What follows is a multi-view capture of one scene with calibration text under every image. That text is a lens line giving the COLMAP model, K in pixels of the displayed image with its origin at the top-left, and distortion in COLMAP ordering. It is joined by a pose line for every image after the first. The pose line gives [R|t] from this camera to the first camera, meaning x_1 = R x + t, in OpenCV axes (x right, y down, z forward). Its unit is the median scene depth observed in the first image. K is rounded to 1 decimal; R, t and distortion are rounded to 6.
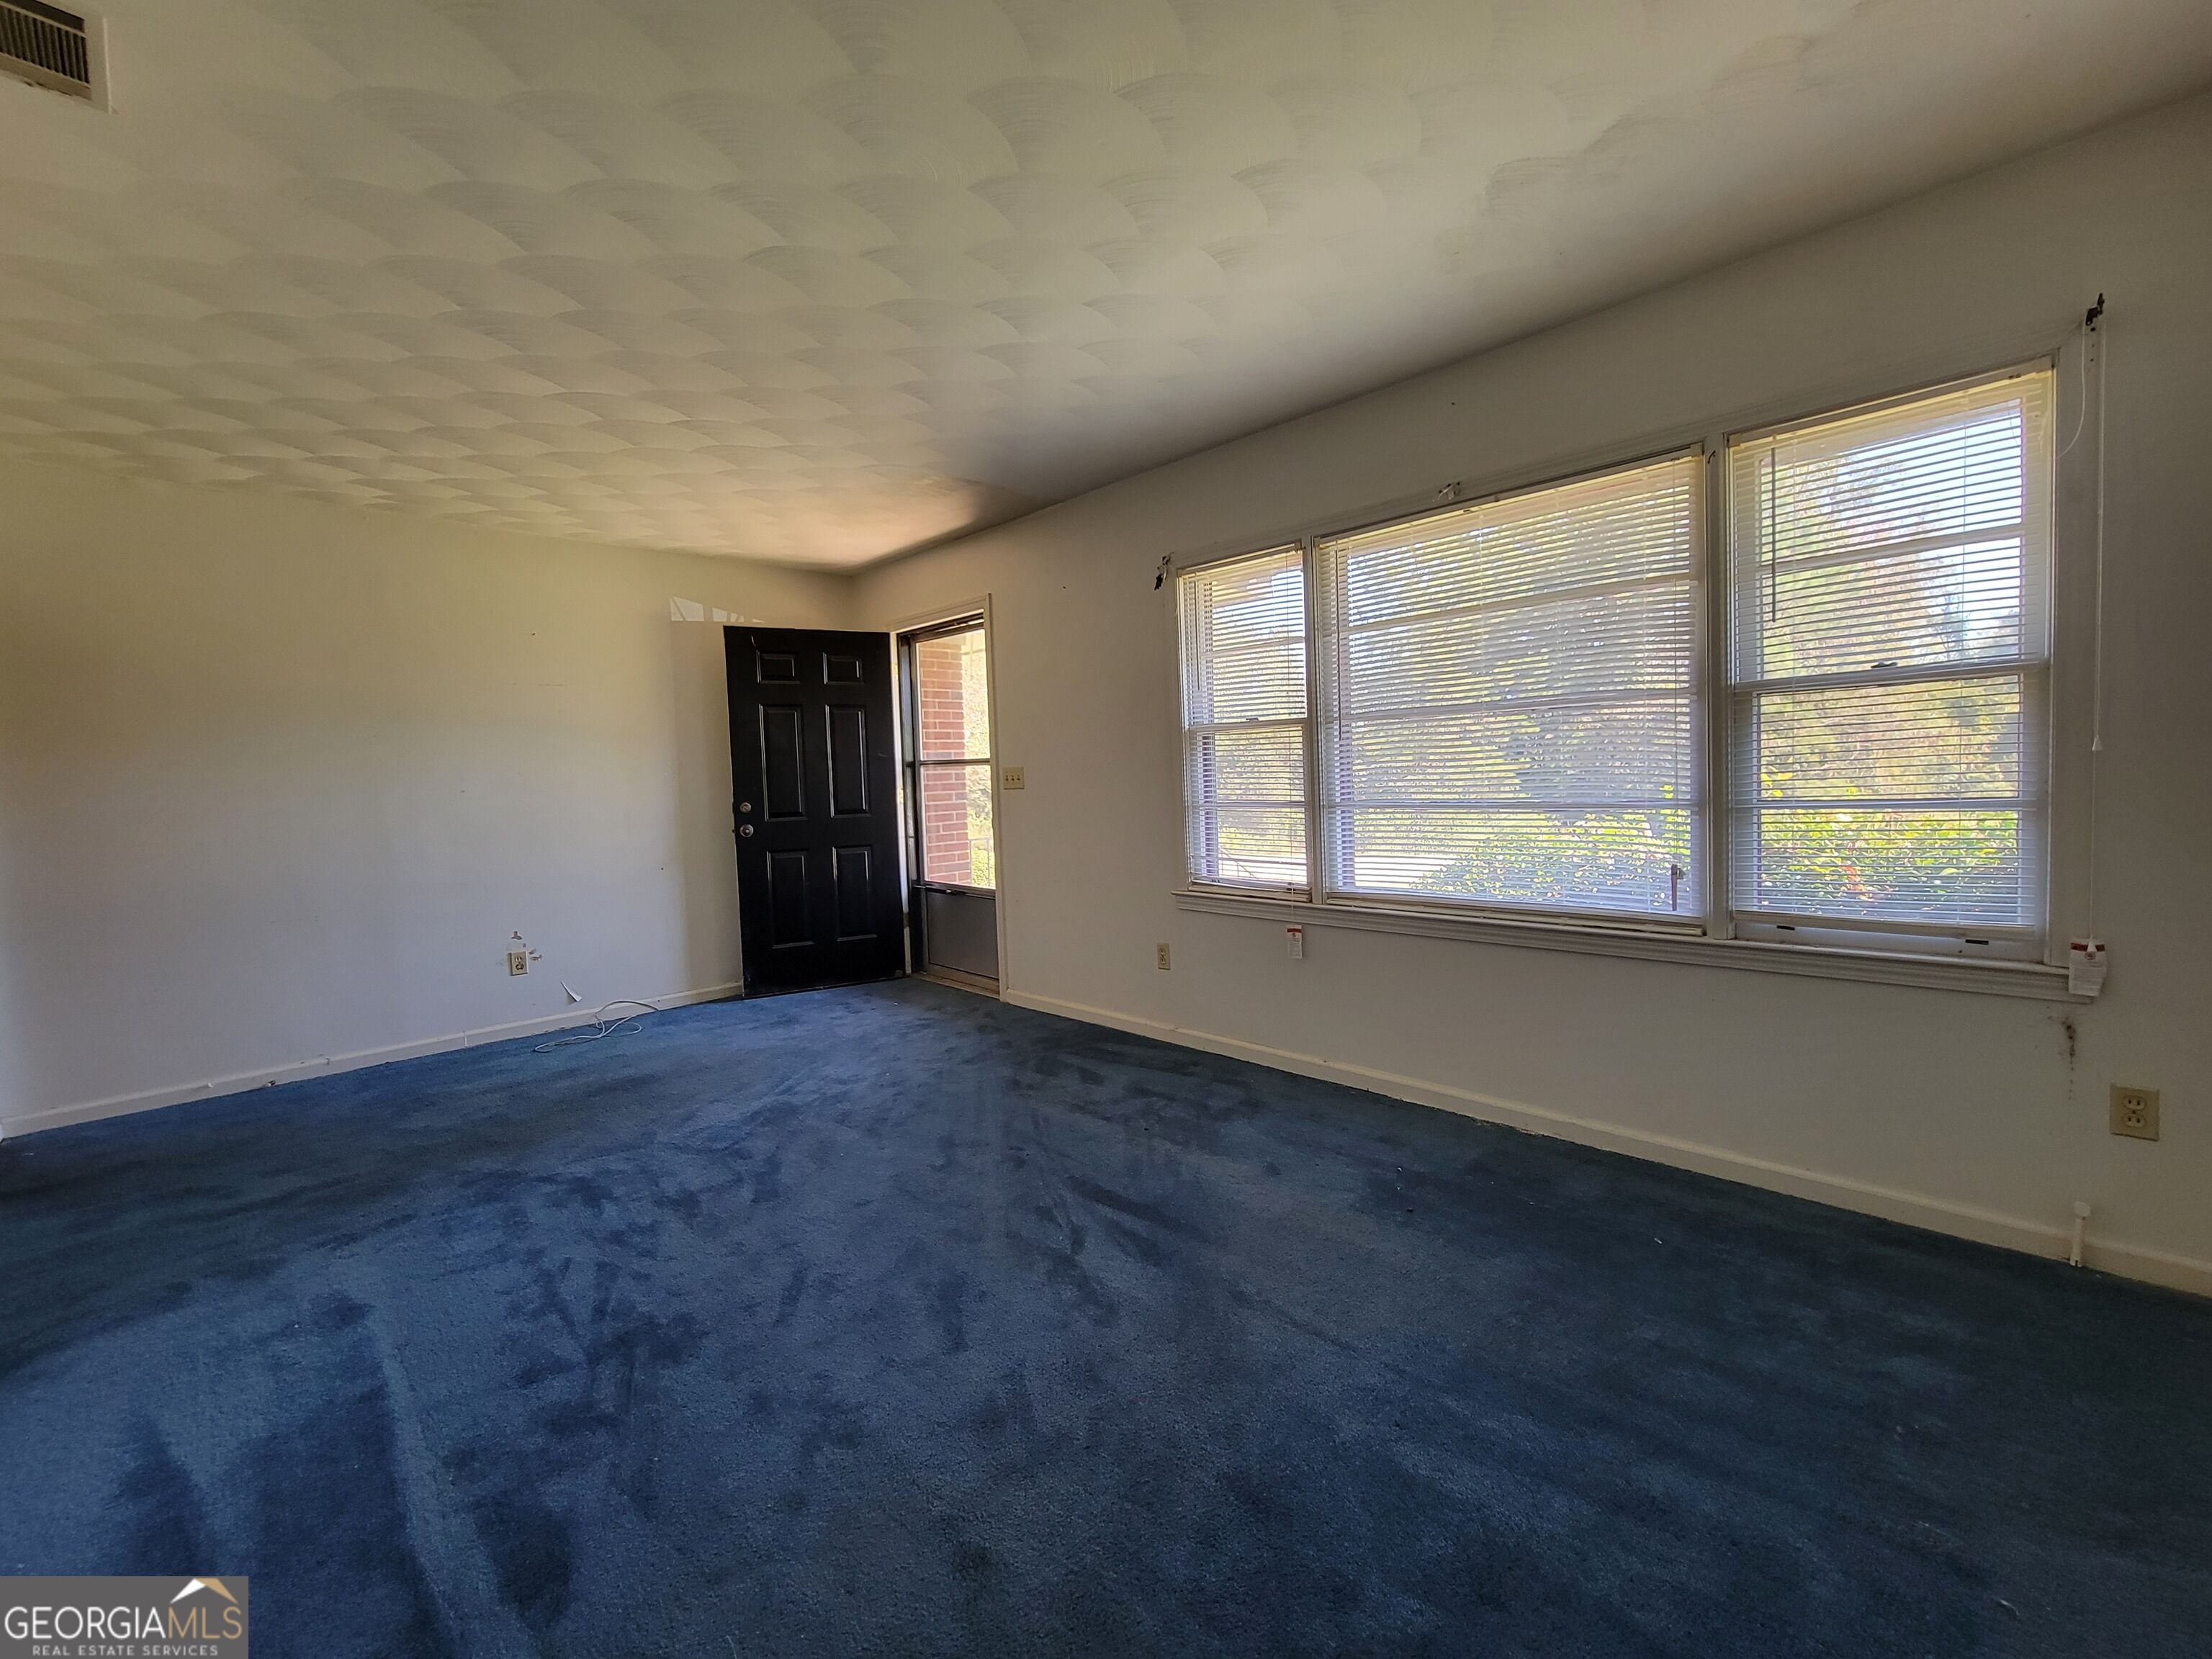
lens RADIAL K [[892.5, 0, 1098.6], [0, 892.5, 820.0], [0, 0, 1]] dist [0.001927, -0.006289]
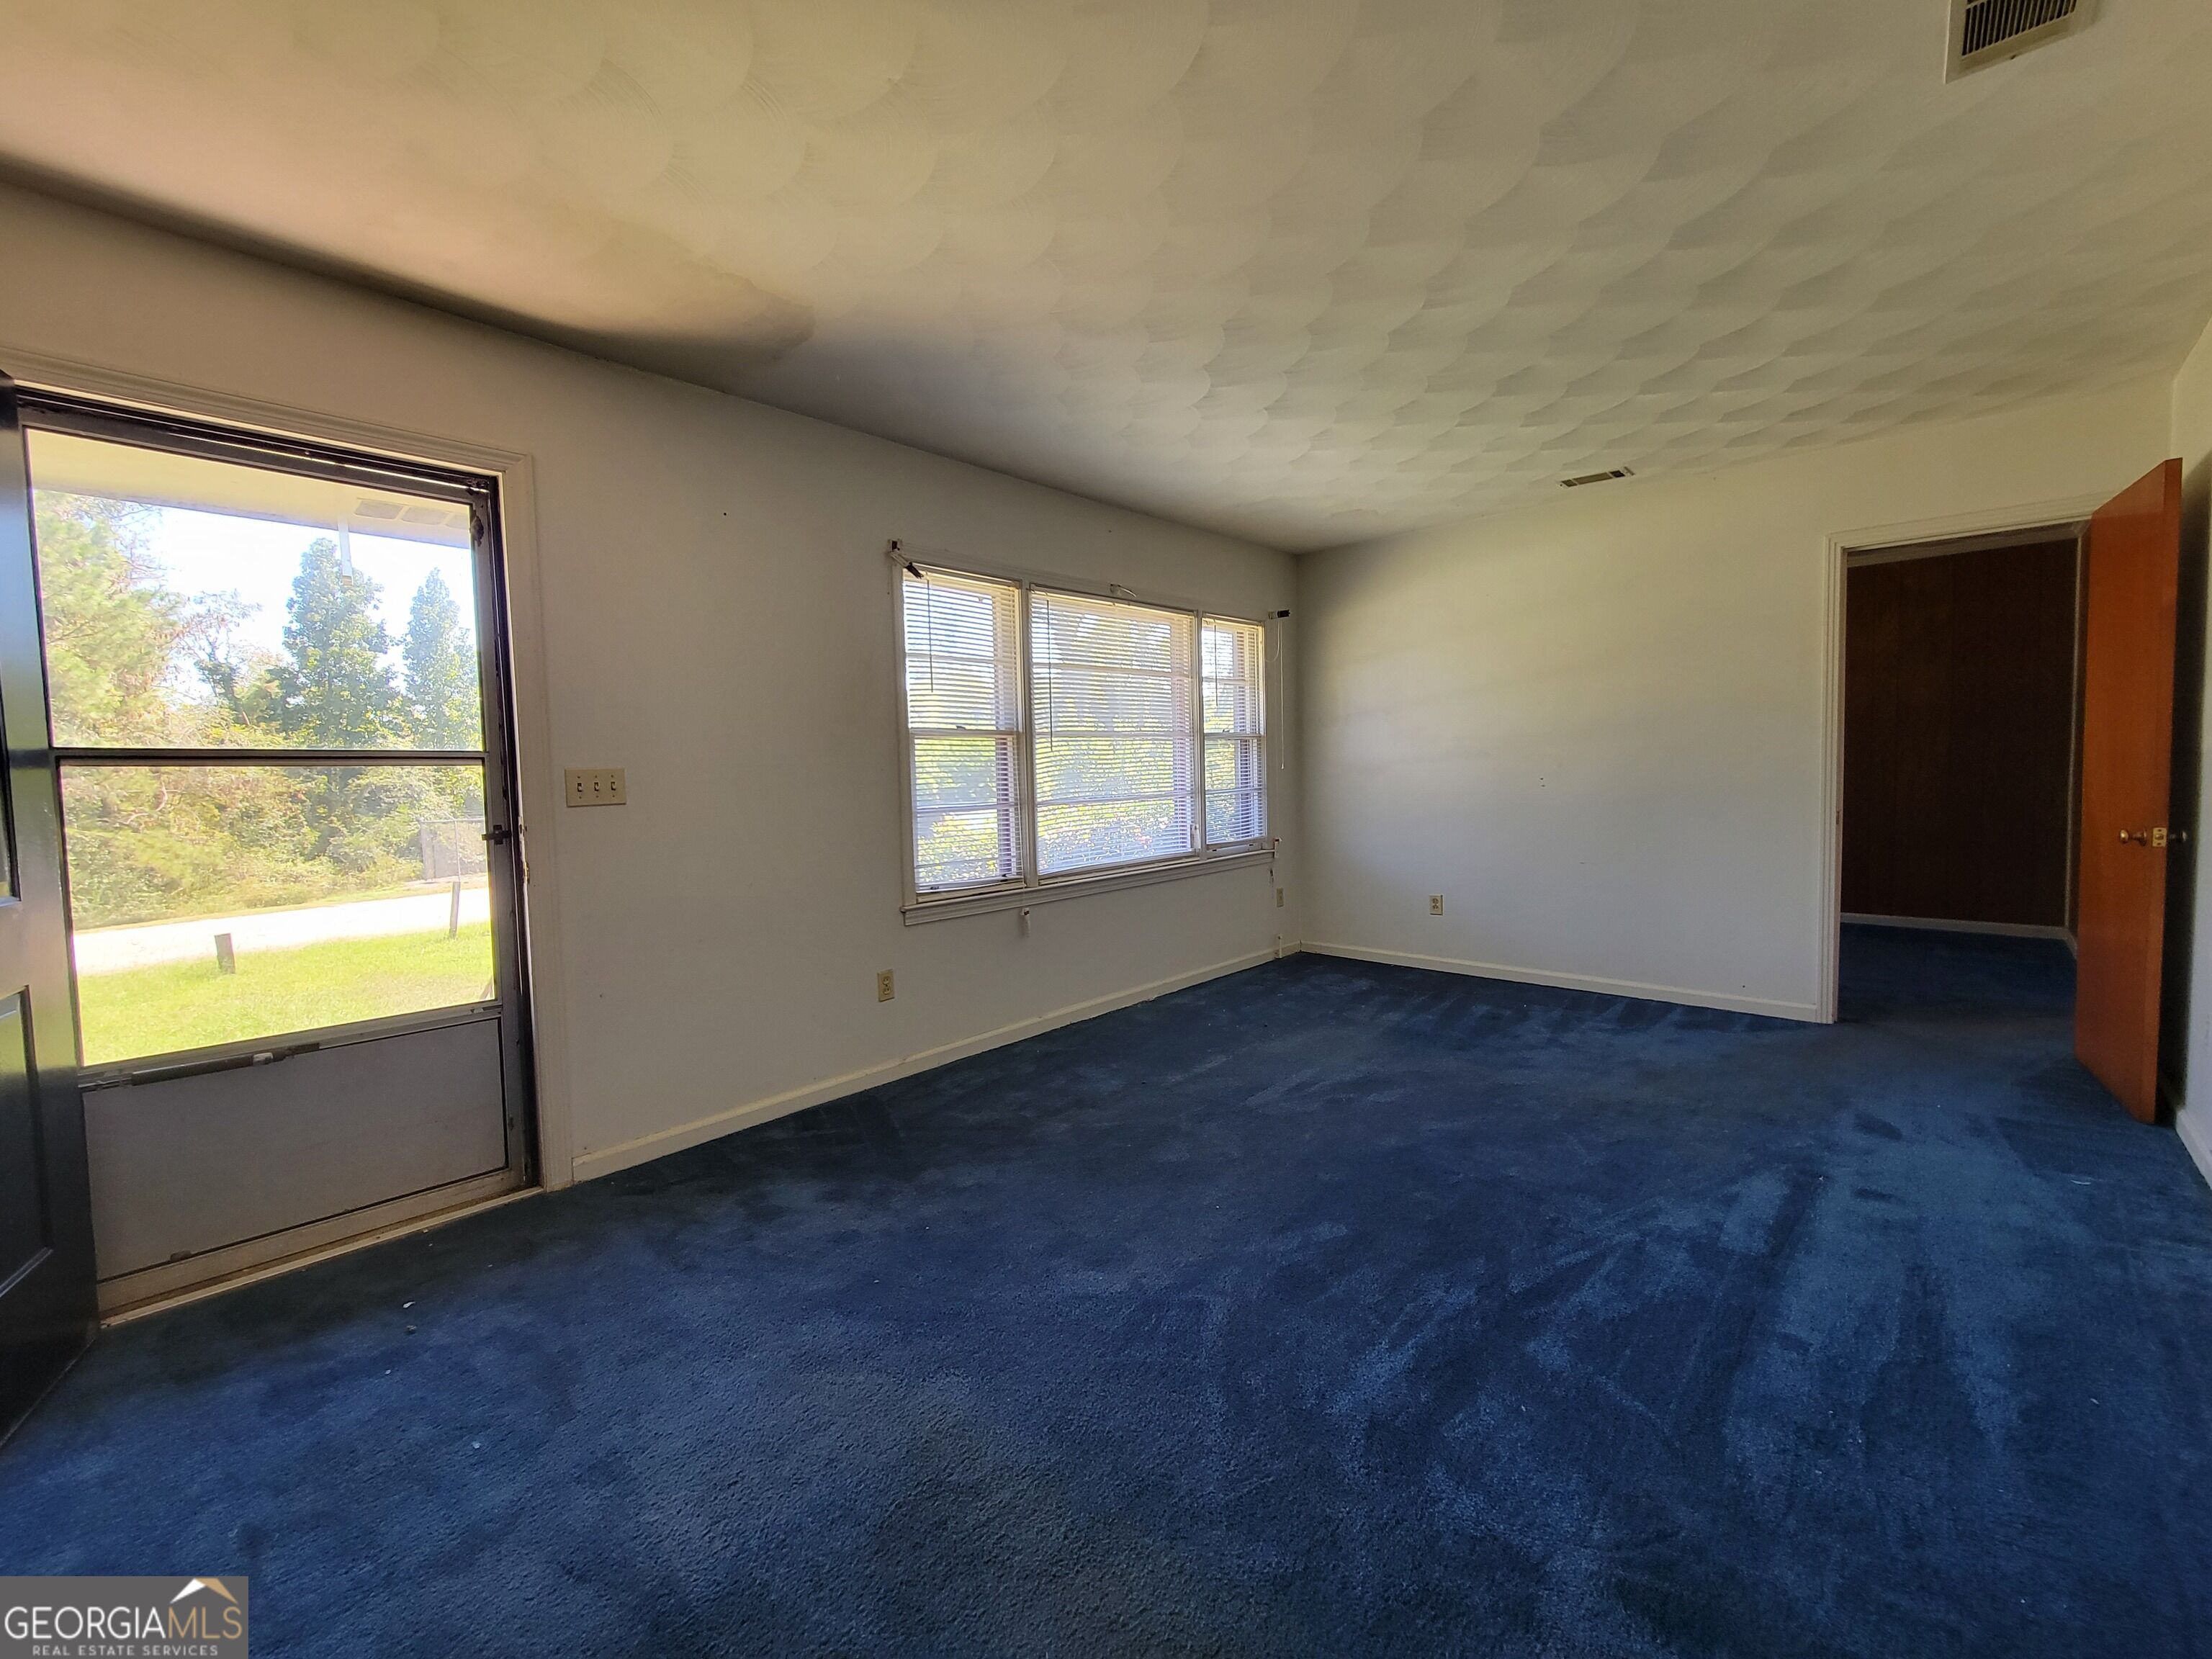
lens RADIAL K [[892.5, 0, 1098.6], [0, 892.5, 820.0], [0, 0, 1]] dist [0.001927, -0.006289]
pose [[-0.033503, -0.017305, 0.999289, -0.929563], [0.082503, 0.996390, 0.020021, -0.011622], [-0.996028, 0.083115, -0.031954, 0.923065]]
